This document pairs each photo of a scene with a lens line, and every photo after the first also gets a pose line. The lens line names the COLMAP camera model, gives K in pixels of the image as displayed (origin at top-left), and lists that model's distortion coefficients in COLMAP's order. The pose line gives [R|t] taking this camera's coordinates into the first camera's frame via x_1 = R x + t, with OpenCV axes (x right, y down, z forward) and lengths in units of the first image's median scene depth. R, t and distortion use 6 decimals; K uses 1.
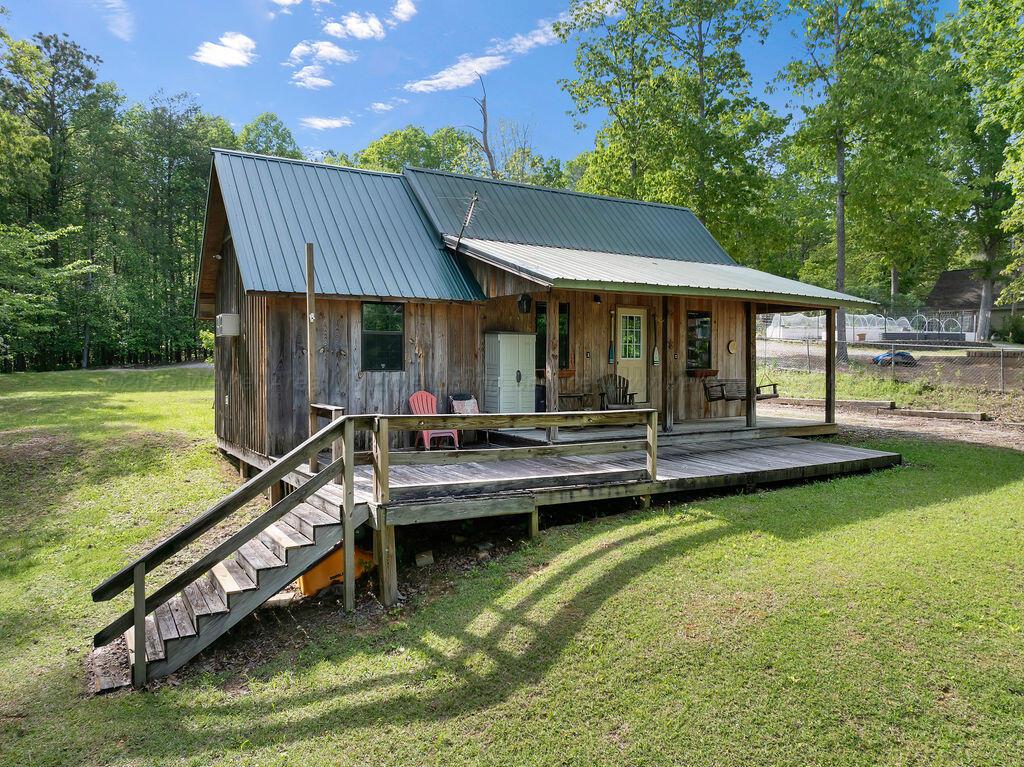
lens RADIAL K [[738.8, 0, 512.0], [0, 738.8, 383.5], [0, 0, 1]] dist [-0.037468, -0.001180]
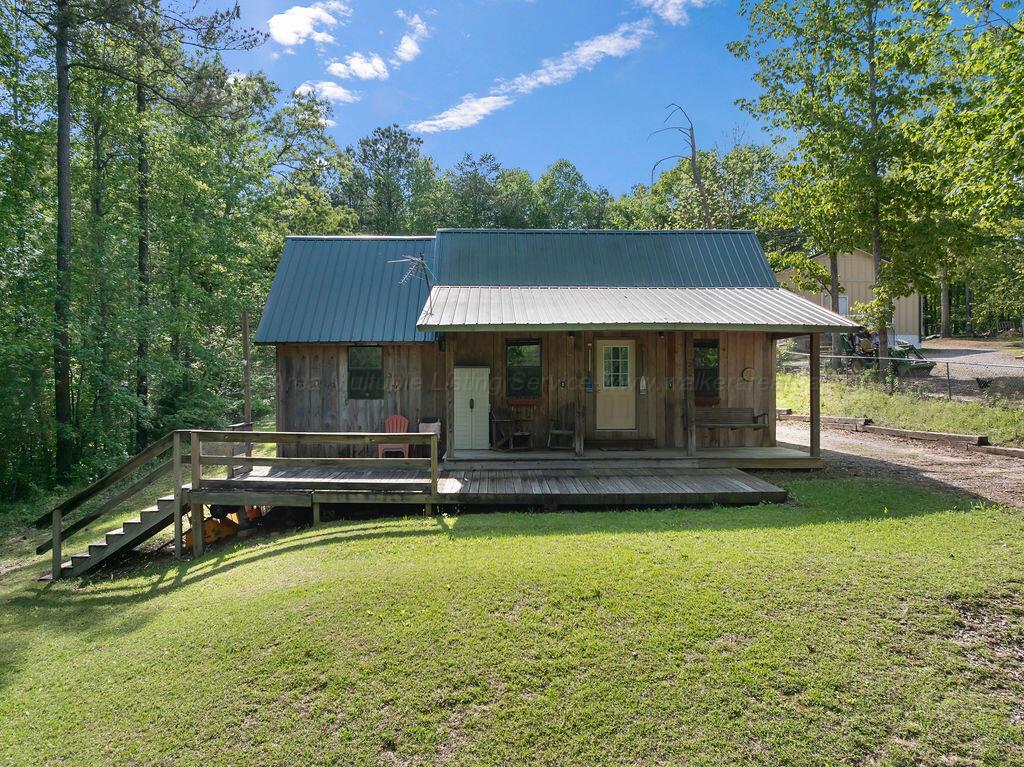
lens RADIAL K [[734.8, 0, 499.4], [0, 734.8, 386.1], [0, 0, 1]] dist [-0.035063, -0.004011]
pose [[0.863666, -0.003187, -0.504054, 0.651291], [-0.009456, 0.999702, -0.022524, -0.011972], [0.503975, 0.024220, 0.863378, 0.010992]]
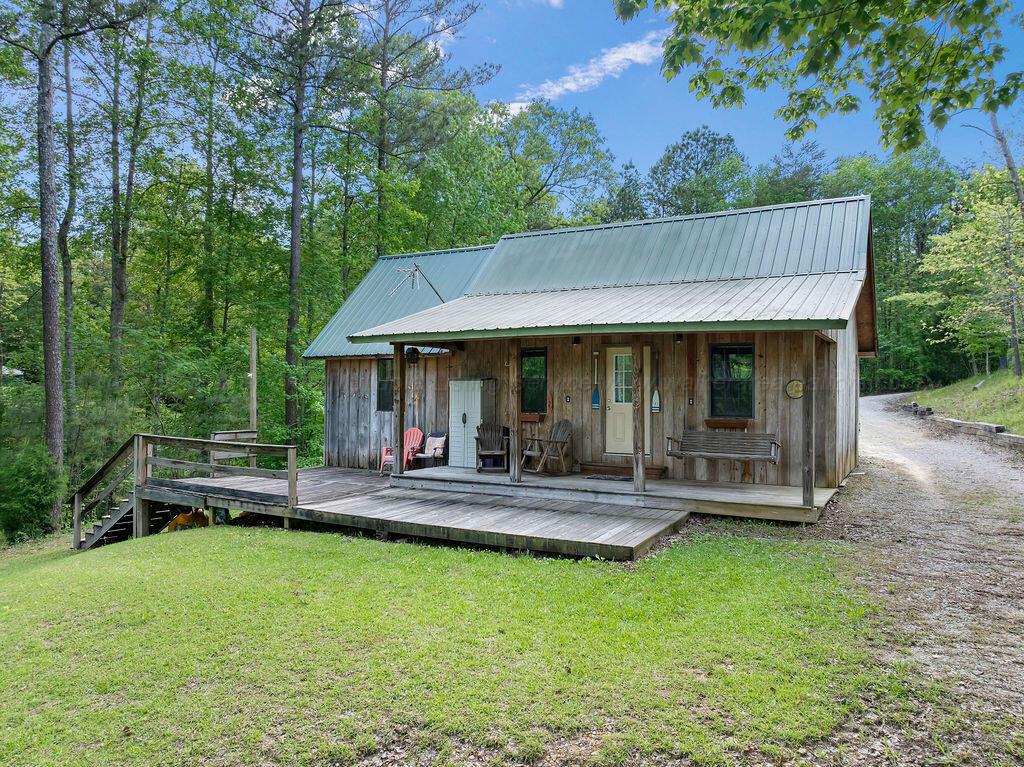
lens RADIAL K [[738.8, 0, 512.0], [0, 738.8, 383.5], [0, 0, 1]] dist [-0.037468, -0.001180]
pose [[0.493453, -0.011756, -0.869693, 1.027637], [-0.033054, 0.998933, -0.032258, -0.029290], [0.869144, 0.044665, 0.492538, 0.525976]]
